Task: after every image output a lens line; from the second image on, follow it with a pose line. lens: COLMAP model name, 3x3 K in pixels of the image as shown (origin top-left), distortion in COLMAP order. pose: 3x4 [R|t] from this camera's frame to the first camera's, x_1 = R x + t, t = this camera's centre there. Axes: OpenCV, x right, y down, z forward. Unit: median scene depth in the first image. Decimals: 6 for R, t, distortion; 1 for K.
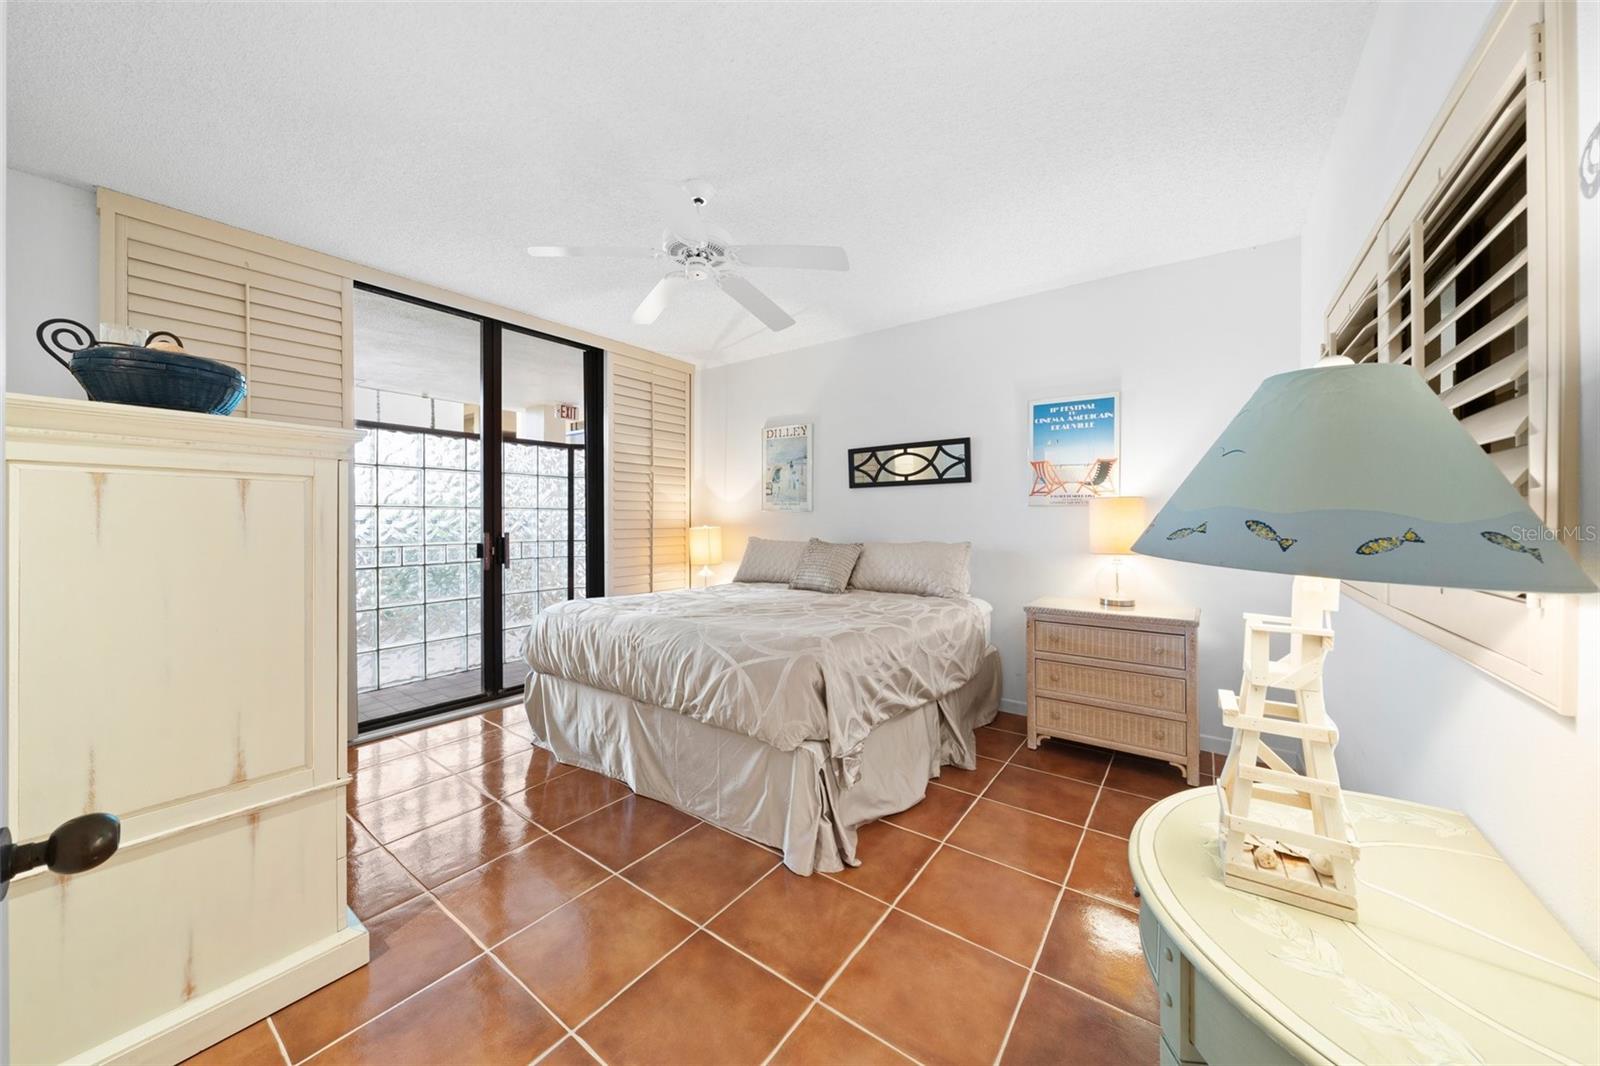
lens RADIAL K [[552.1, 0, 801.5], [0, 552.1, 526.1], [0, 0, 1]] dist [-0.000311, -0.000013]
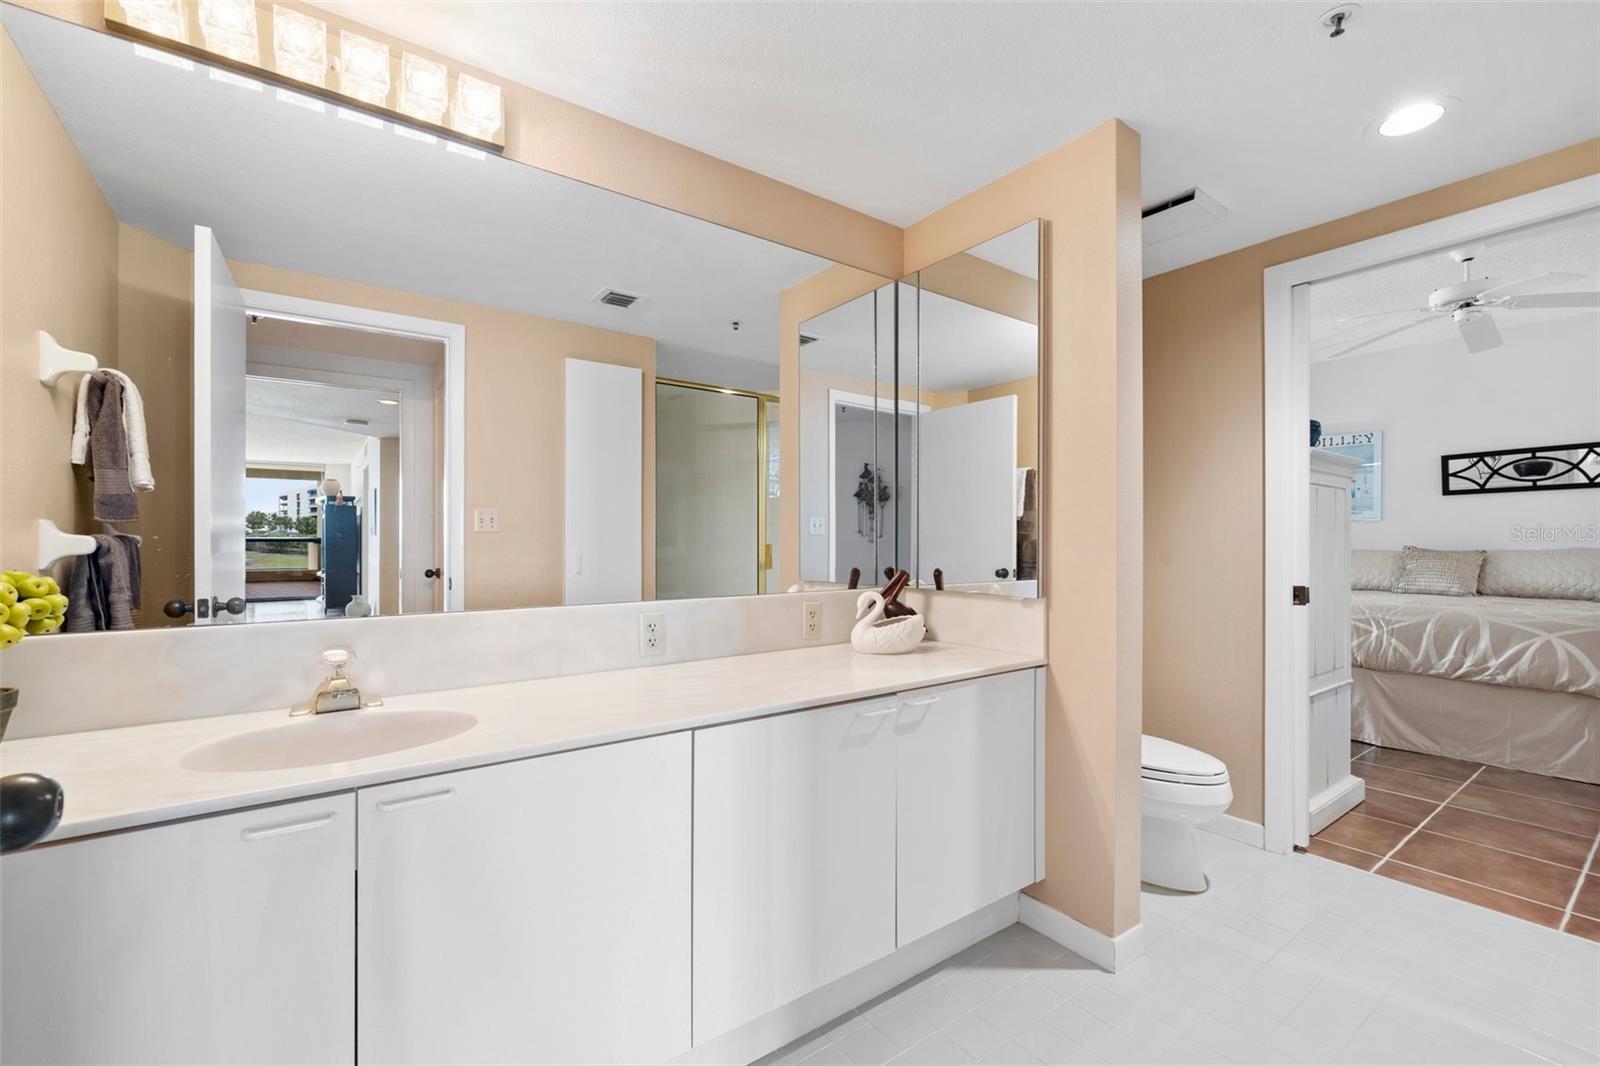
lens RADIAL K [[682.8, 0, 800.5], [0, 682.8, 548.0], [0, 0, 1]] dist [0.000358, 0.000101]
pose [[0.954978, 0.002221, -0.296668, -0.951596], [-0.004308, 0.999970, -0.006381, 0.054841], [0.296645, 0.007372, 0.954959, -0.725820]]
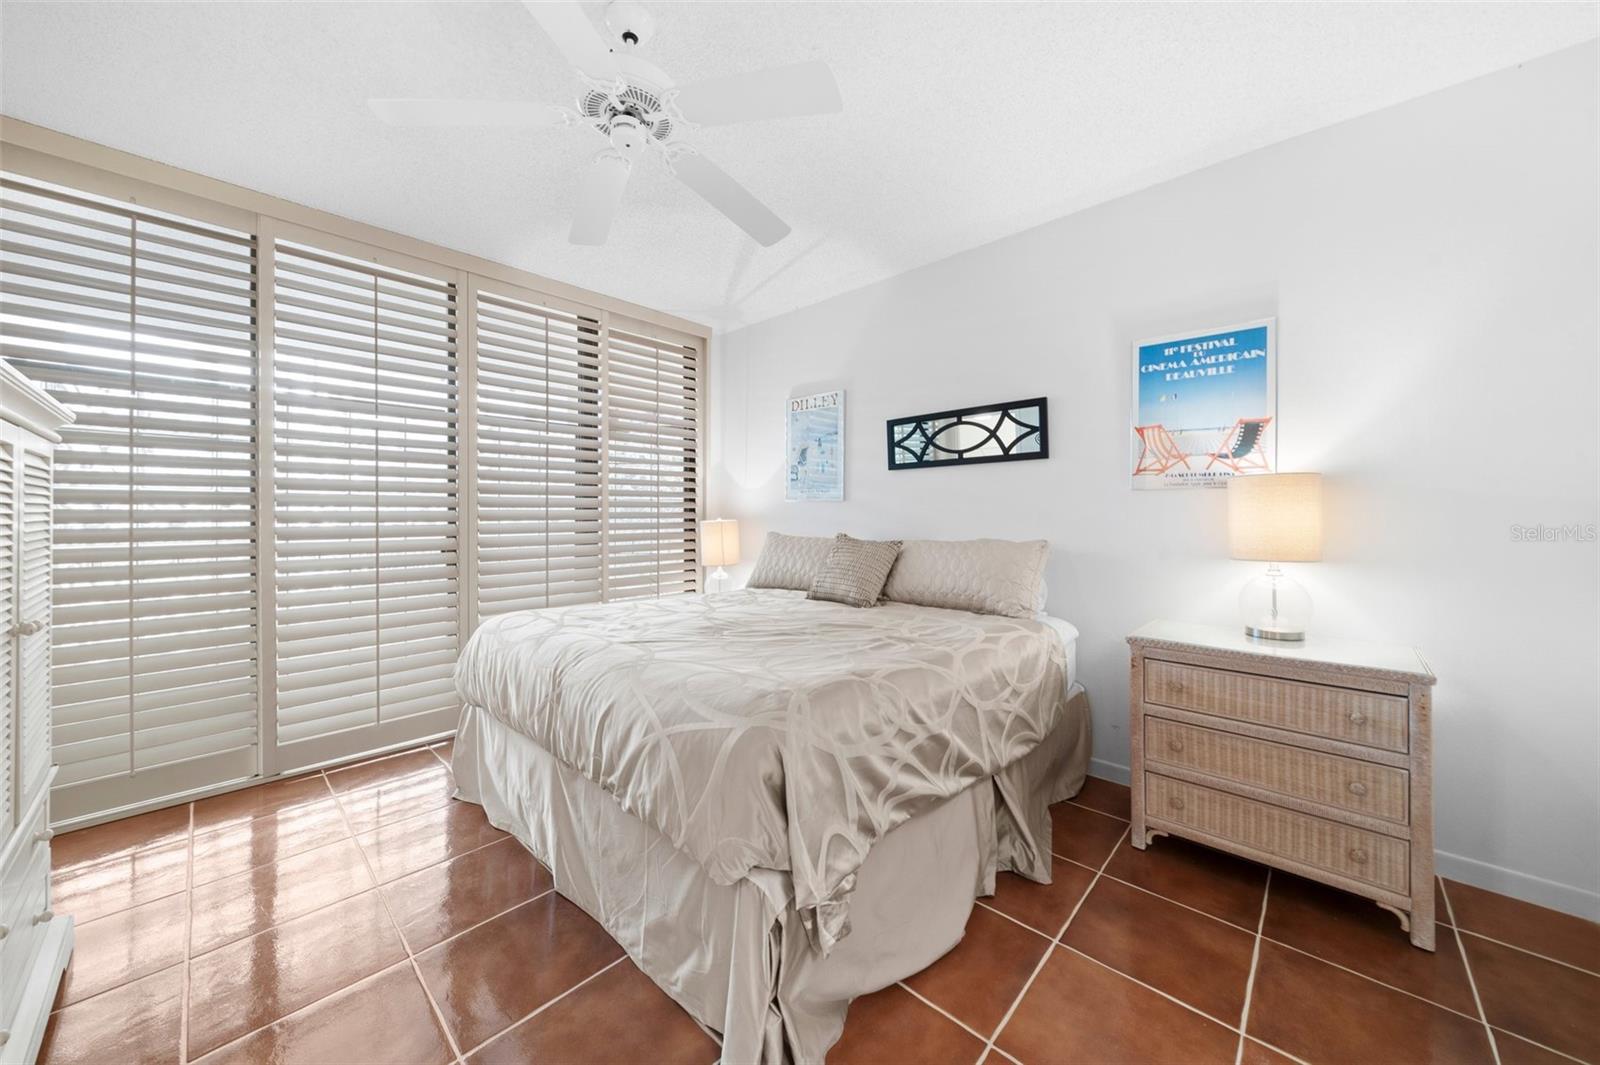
lens RADIAL K [[578.5, 0, 813.6], [0, 578.5, 519.4], [0, 0, 1]] dist [-0.003200, -0.000052]
pose [[0.995373, 0.003633, -0.096016, 0.090458], [-0.003975, 0.999986, -0.003362, 0.006538], [0.096003, 0.003728, 0.995374, 0.262834]]
